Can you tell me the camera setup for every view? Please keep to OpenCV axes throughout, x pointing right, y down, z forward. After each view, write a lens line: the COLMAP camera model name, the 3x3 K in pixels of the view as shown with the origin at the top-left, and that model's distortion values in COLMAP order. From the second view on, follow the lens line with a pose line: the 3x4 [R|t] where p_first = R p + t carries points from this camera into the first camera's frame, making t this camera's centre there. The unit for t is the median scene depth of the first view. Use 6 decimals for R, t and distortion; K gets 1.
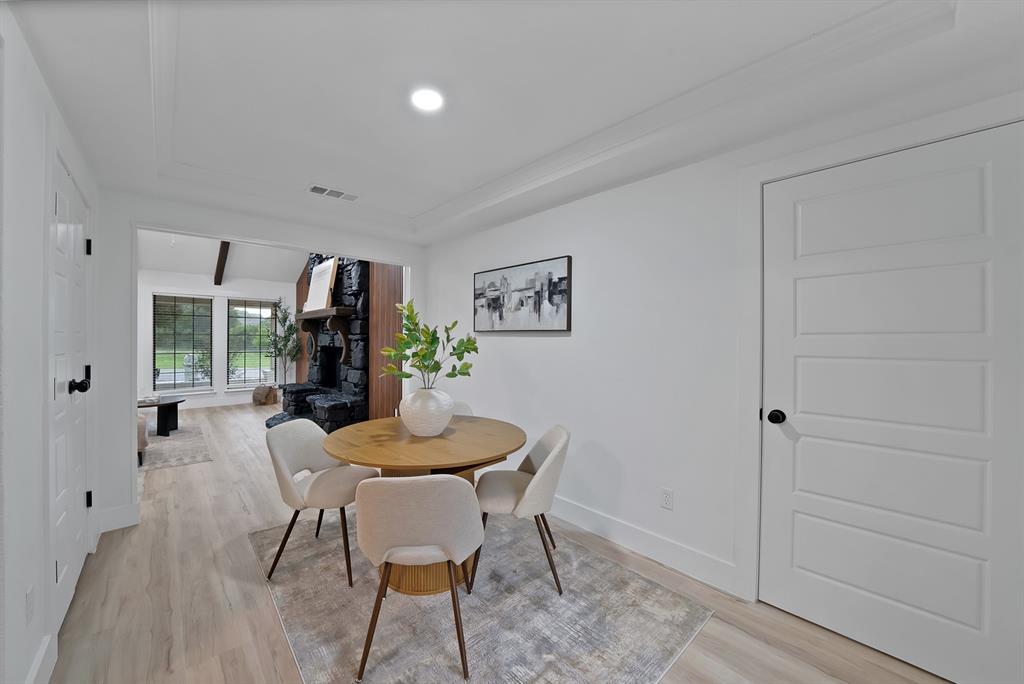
lens RADIAL K [[376.8, 0, 496.1], [0, 376.8, 343.3], [0, 0, 1]] dist [-0.019775, 0.000781]
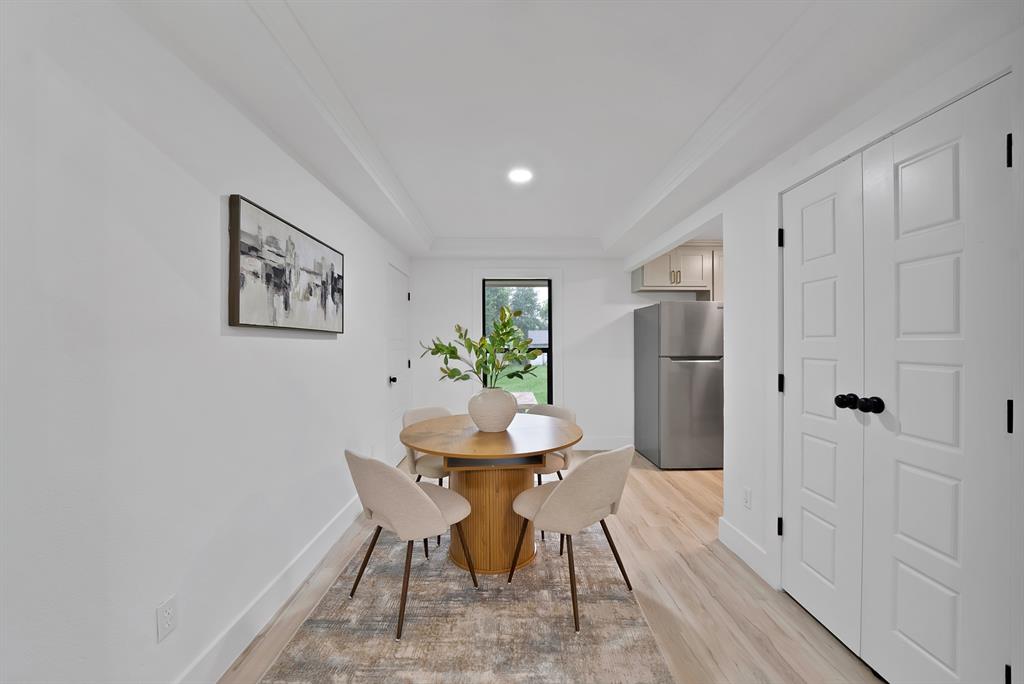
lens RADIAL K [[393.8, 0, 508.2], [0, 393.8, 343.5], [0, 0, 1]] dist [-0.011794, -0.000276]
pose [[-0.747541, -0.003035, 0.664209, -0.679291], [0.004851, 0.999938, 0.010028, -0.013611], [-0.664199, 0.010719, -0.747479, 1.273523]]
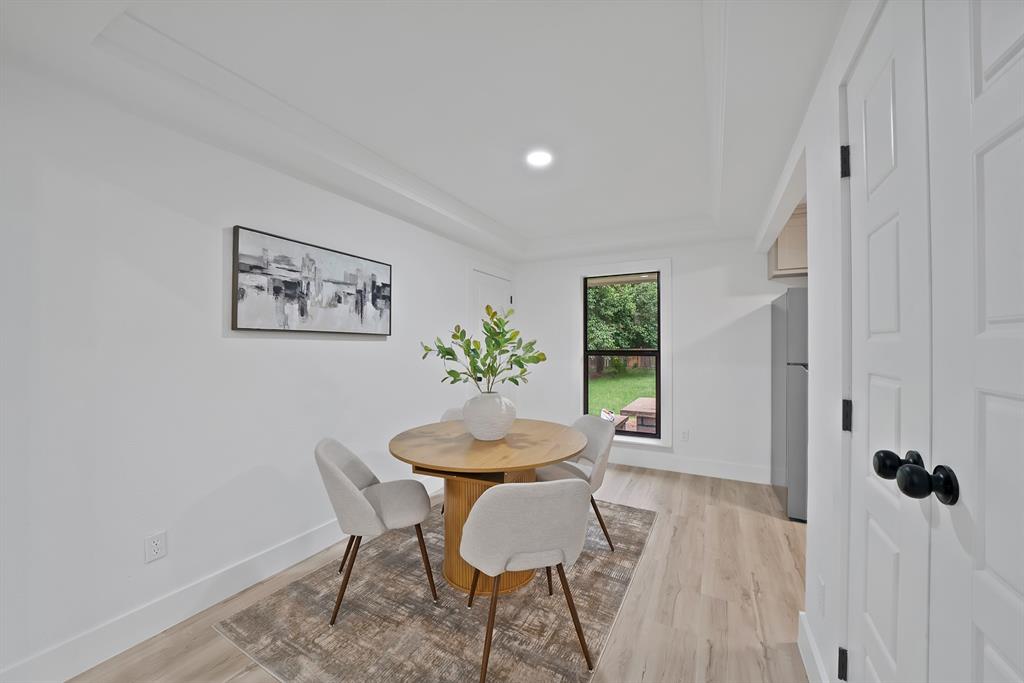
lens RADIAL K [[376.8, 0, 515.8], [0, 376.8, 343.7], [0, 0, 1]] dist [-0.019775, 0.000781]
pose [[-0.344927, -0.001285, 0.938629, -0.809325], [0.005517, 0.999979, 0.003397, -0.010125], [-0.938613, 0.006351, -0.344912, 0.899047]]
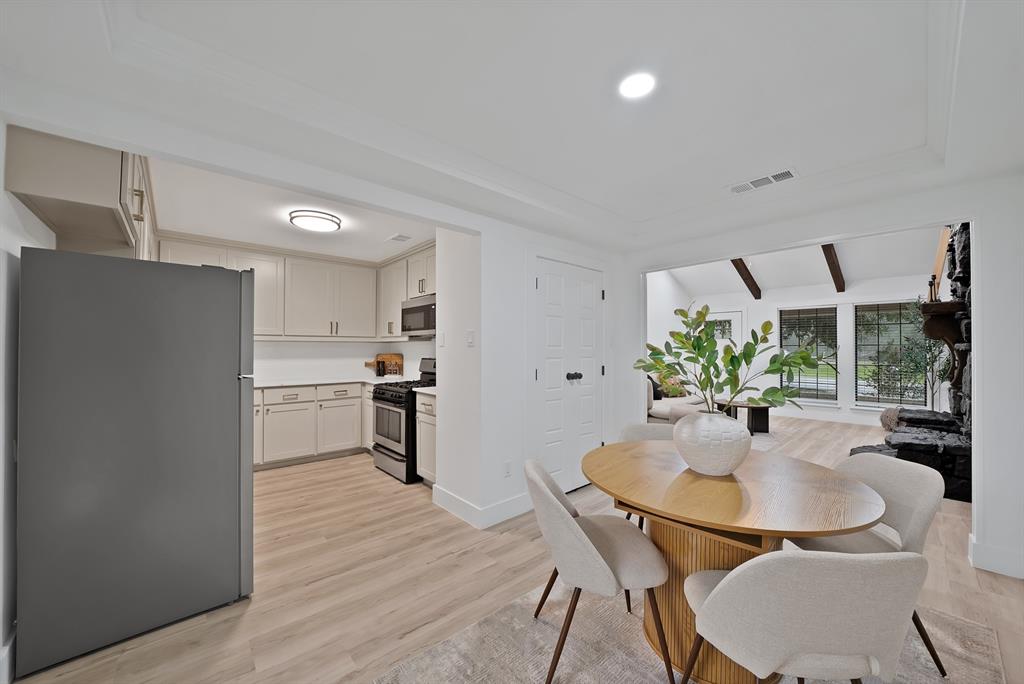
lens RADIAL K [[376.8, 0, 505.7], [0, 376.8, 342.4], [0, 0, 1]] dist [-0.019775, 0.000781]
pose [[-0.018215, -0.018531, -0.999662, 0.420050], [-0.013791, 0.999738, -0.018281, -0.004410], [0.999739, 0.013453, -0.018466, 0.415577]]
